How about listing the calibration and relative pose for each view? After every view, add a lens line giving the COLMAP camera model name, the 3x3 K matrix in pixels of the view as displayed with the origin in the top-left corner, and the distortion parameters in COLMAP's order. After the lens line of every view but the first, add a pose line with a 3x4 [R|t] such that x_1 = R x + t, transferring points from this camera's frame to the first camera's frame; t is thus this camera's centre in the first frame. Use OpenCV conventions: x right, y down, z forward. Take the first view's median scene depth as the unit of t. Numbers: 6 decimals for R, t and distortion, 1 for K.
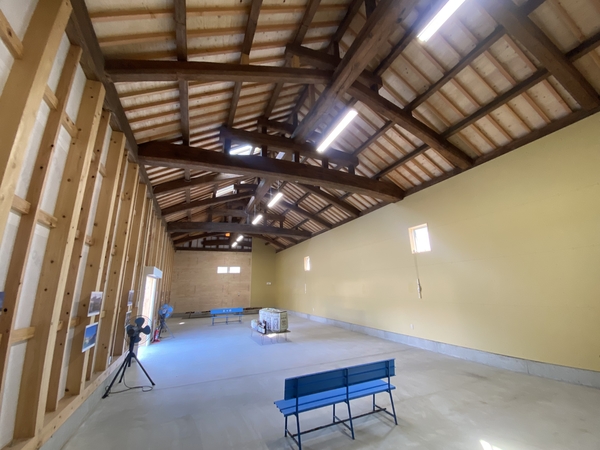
lens RADIAL K [[250.5, 0, 301.8], [0, 250.5, 224.4], [0, 0, 1]] dist [-0.001759, -0.000687]
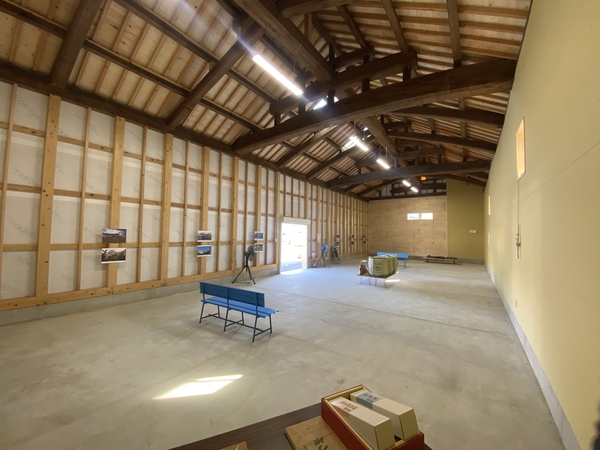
lens RADIAL K [[250.5, 0, 302.2], [0, 250.5, 222.0], [0, 0, 1]] dist [-0.001759, -0.000687]
pose [[0.518860, -0.007156, -0.854829, 0.303026], [0.174779, 0.979730, 0.097884, 0.032514], [0.836801, -0.200194, 0.509594, 0.139155]]
